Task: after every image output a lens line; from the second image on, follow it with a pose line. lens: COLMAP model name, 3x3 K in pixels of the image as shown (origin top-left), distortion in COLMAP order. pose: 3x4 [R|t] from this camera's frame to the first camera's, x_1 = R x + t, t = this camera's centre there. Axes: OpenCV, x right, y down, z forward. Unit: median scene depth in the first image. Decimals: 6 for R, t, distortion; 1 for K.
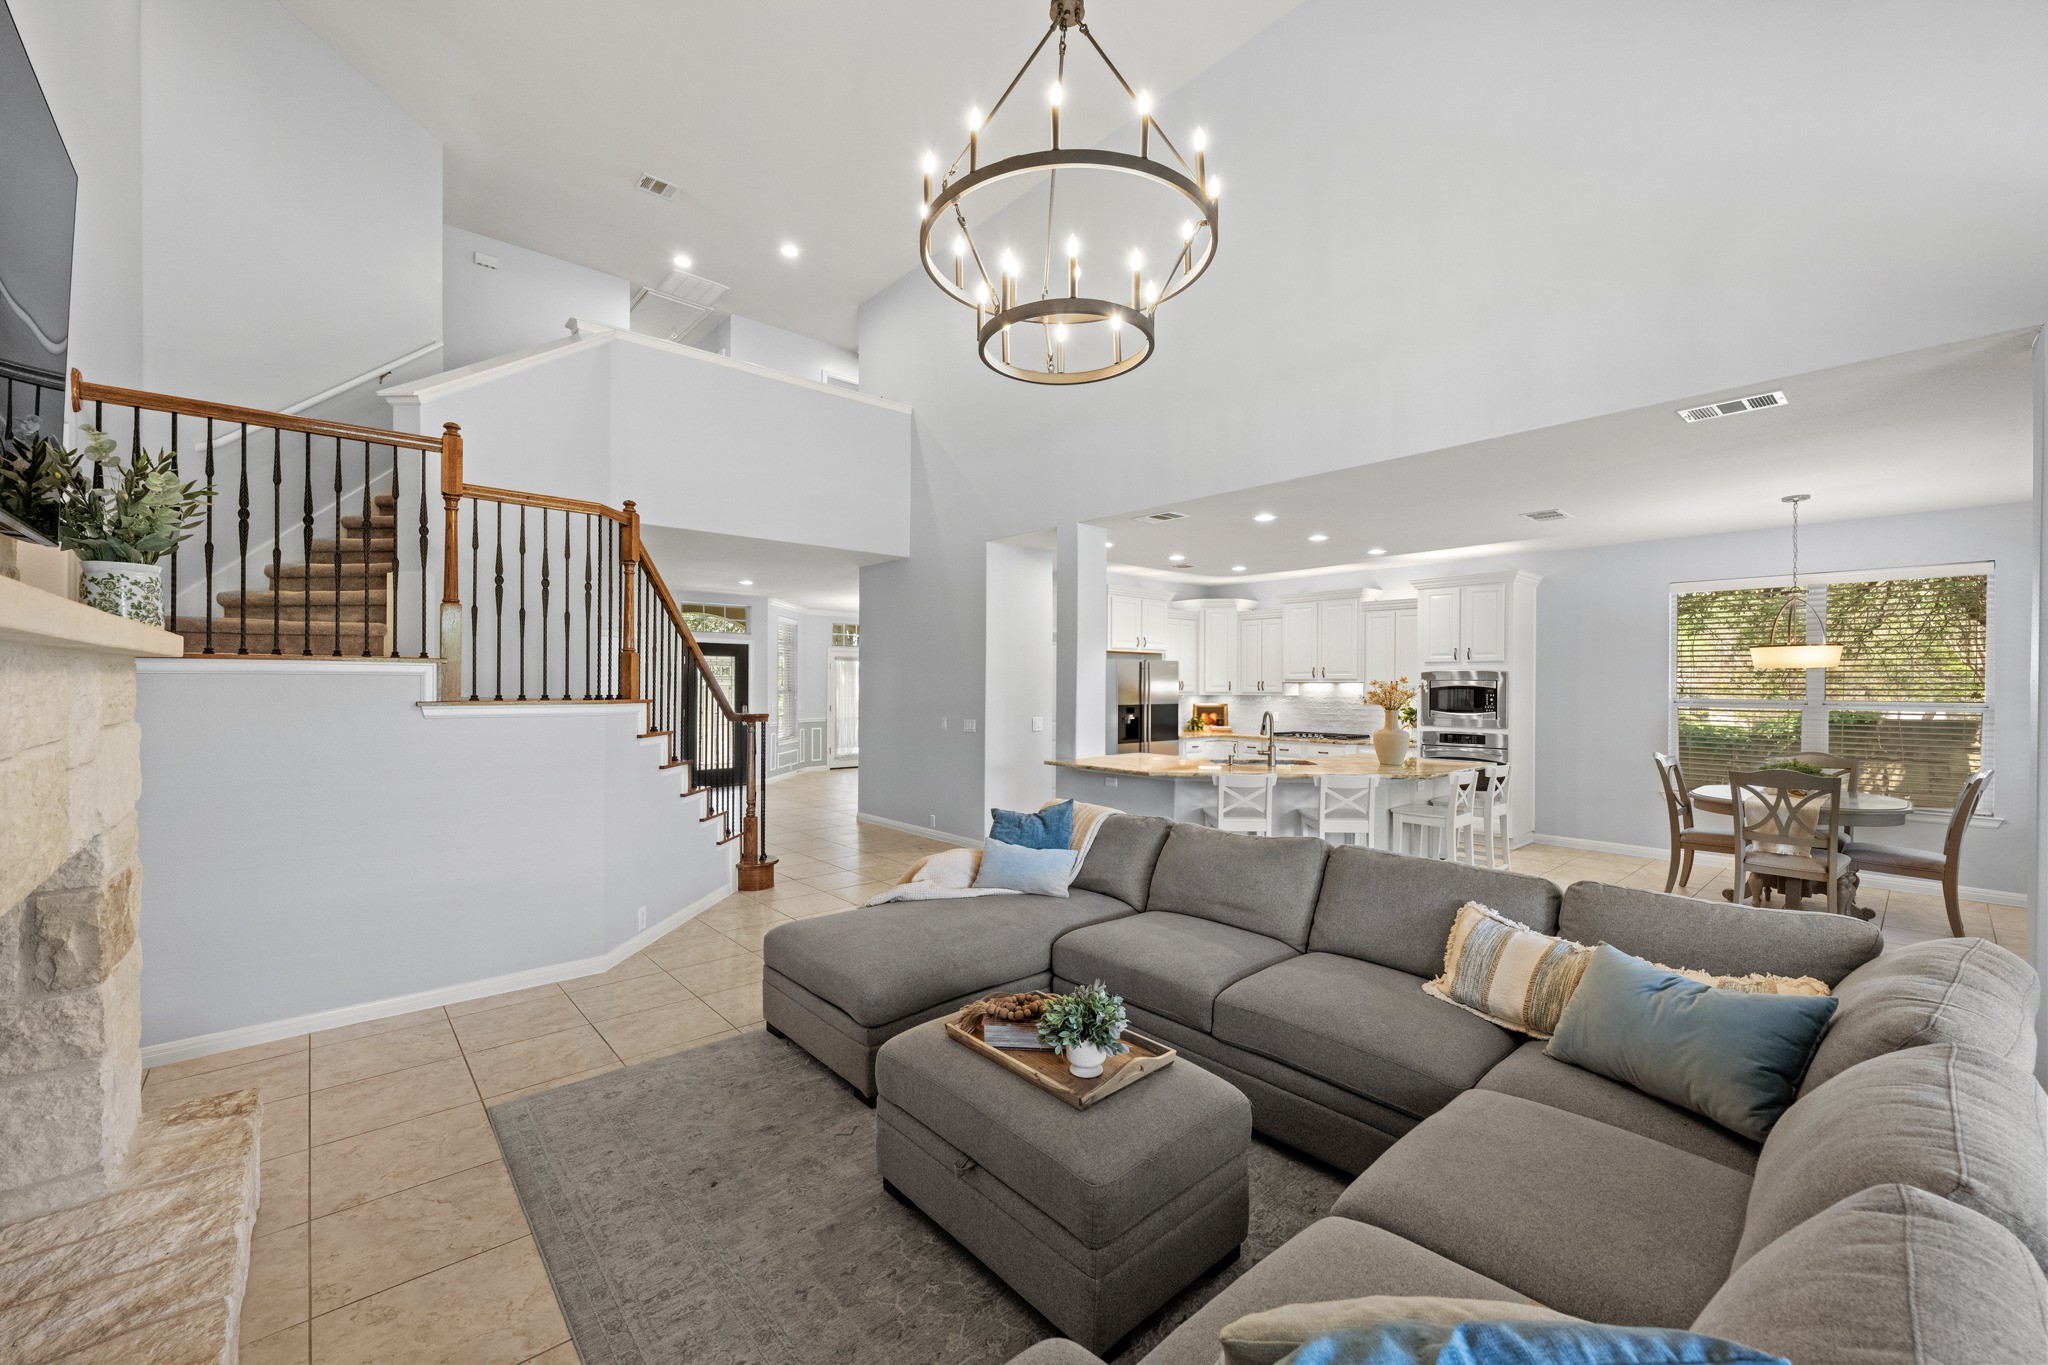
lens RADIAL K [[813.0, 0, 1024.0], [0, 813.0, 682.5], [0, 0, 1]] dist [0.000164, -0.000133]
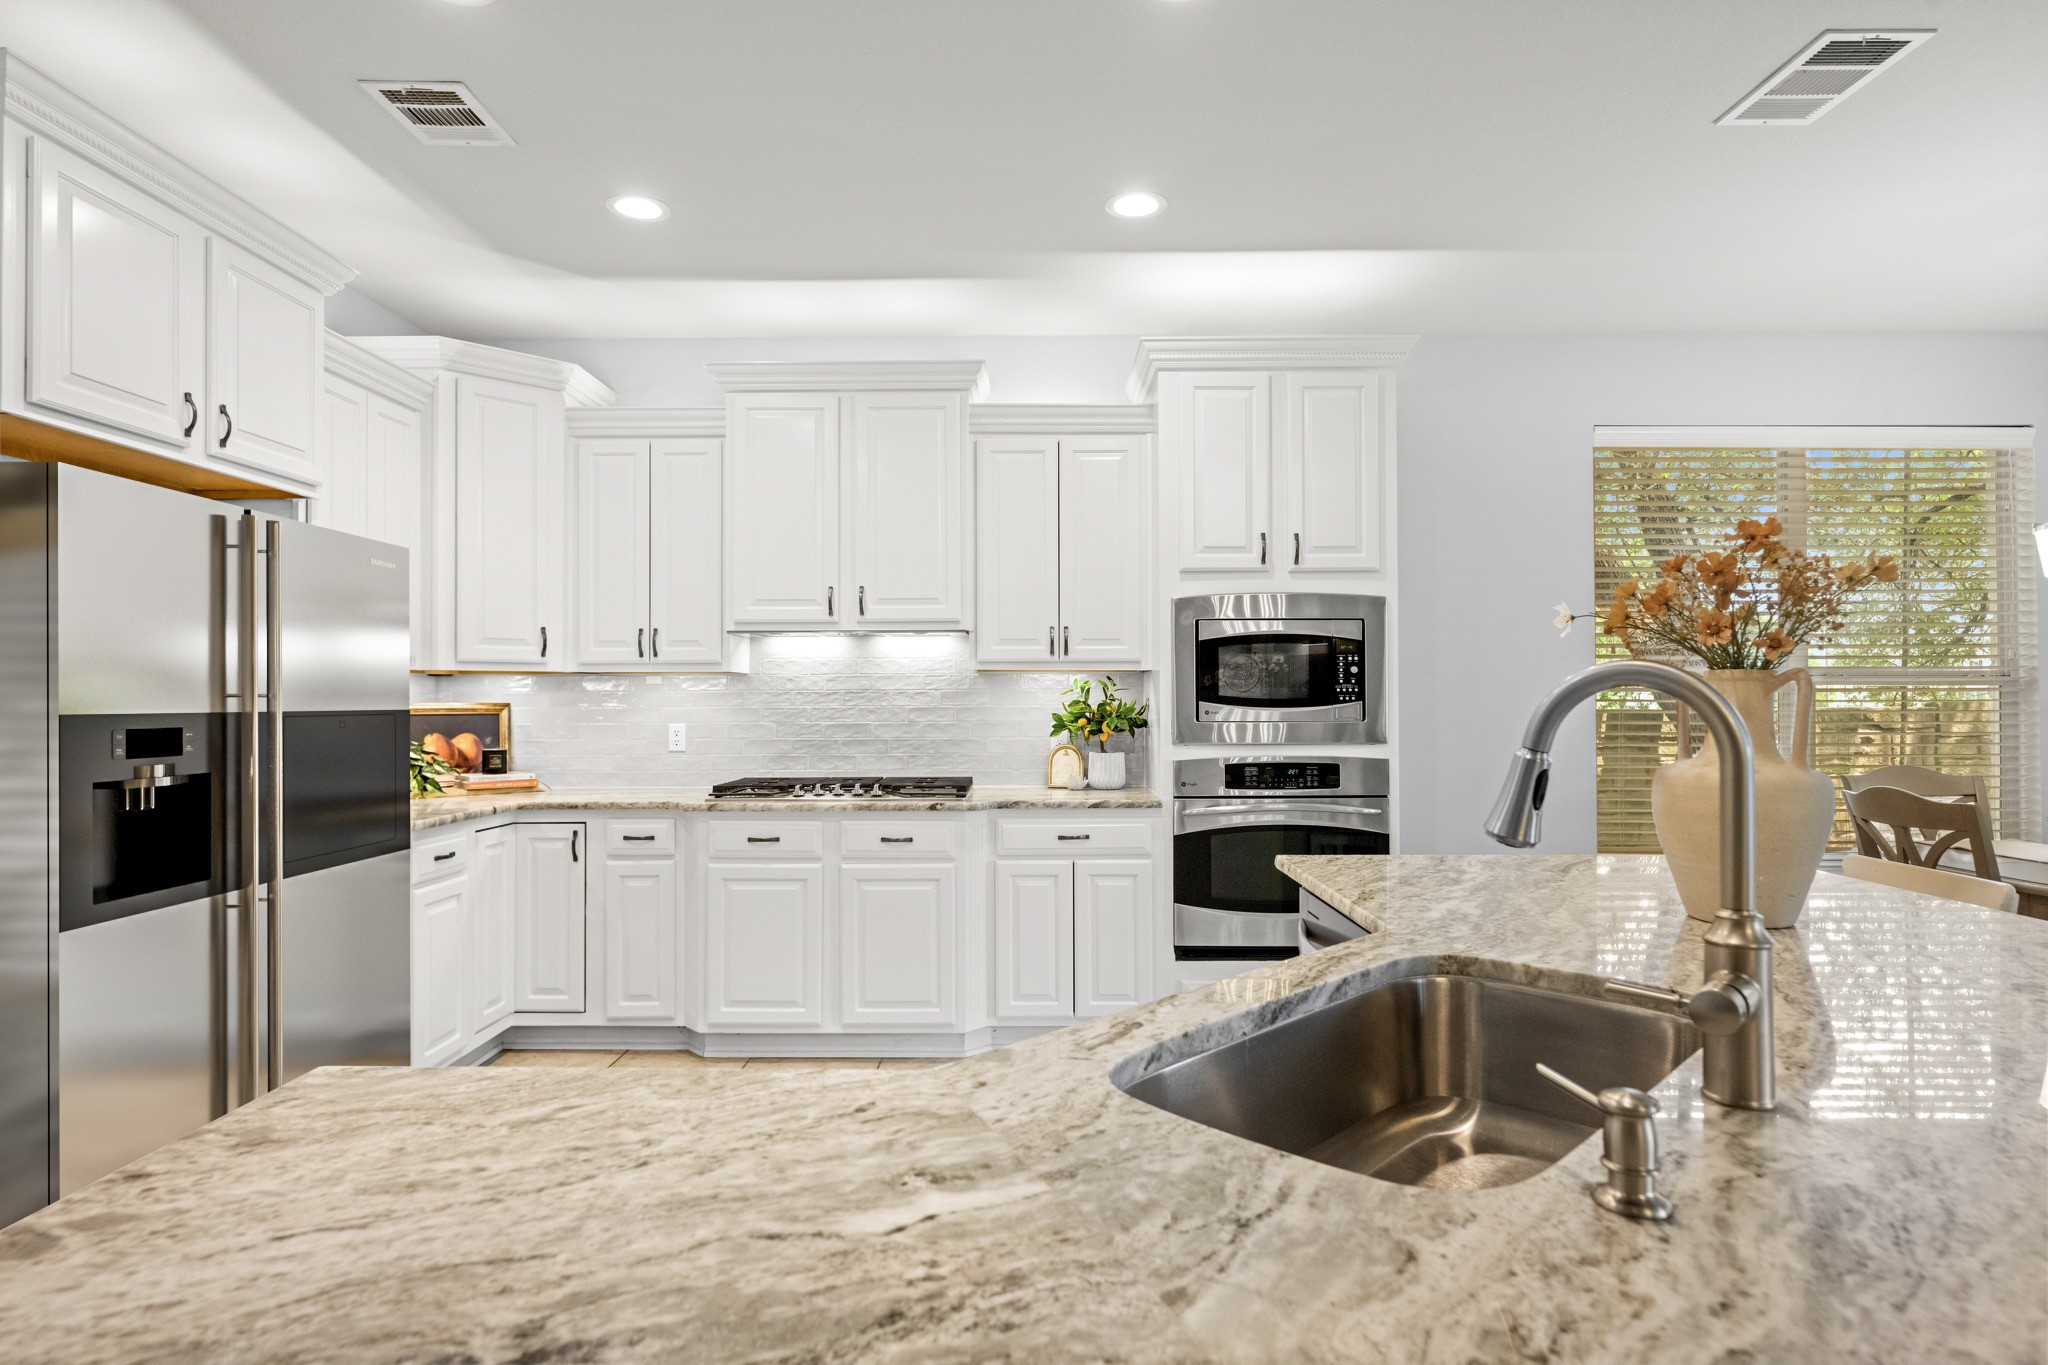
lens RADIAL K [[1118.1, 0, 1031.4], [0, 1118.1, 687.2], [0, 0, 1]] dist [-0.000567, -0.000734]
pose [[0.669708, 0.002638, 0.742620, 0.077424], [0.002865, 0.999977, -0.006136, 0.030235], [-0.742619, 0.006237, 0.669685, 0.714384]]
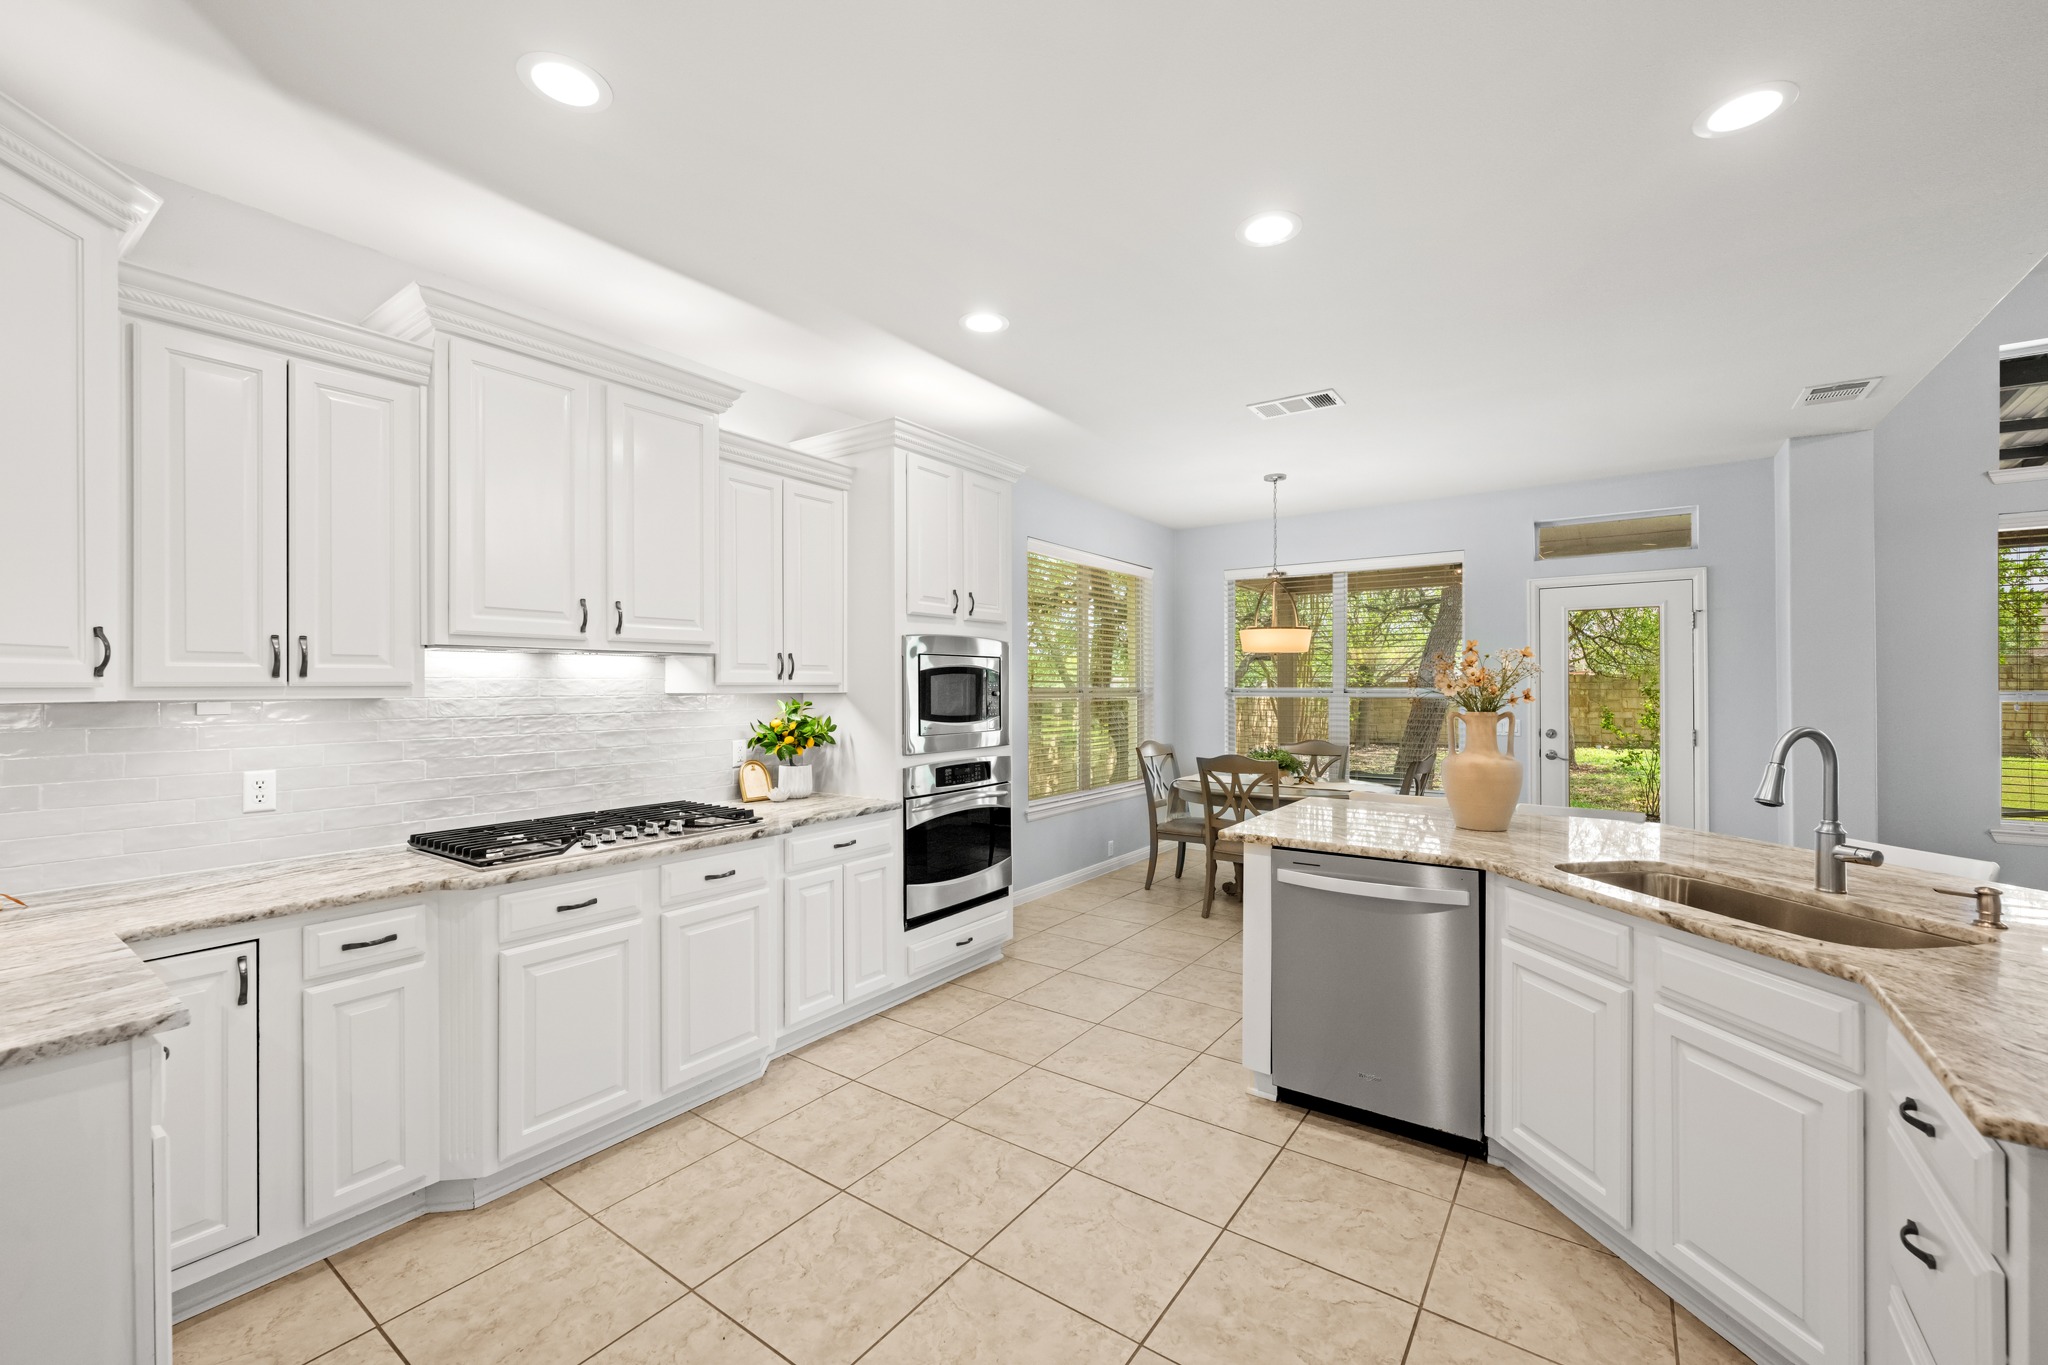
lens RADIAL K [[824.2, 0, 1034.6], [0, 824.2, 687.0], [0, 0, 1]] dist [-0.000240, -0.000012]
pose [[-0.223819, -0.002933, 0.974626, 0.036438], [-0.000590, 0.999996, 0.002874, 0.014218], [-0.974630, 0.000068, -0.223820, 1.033204]]
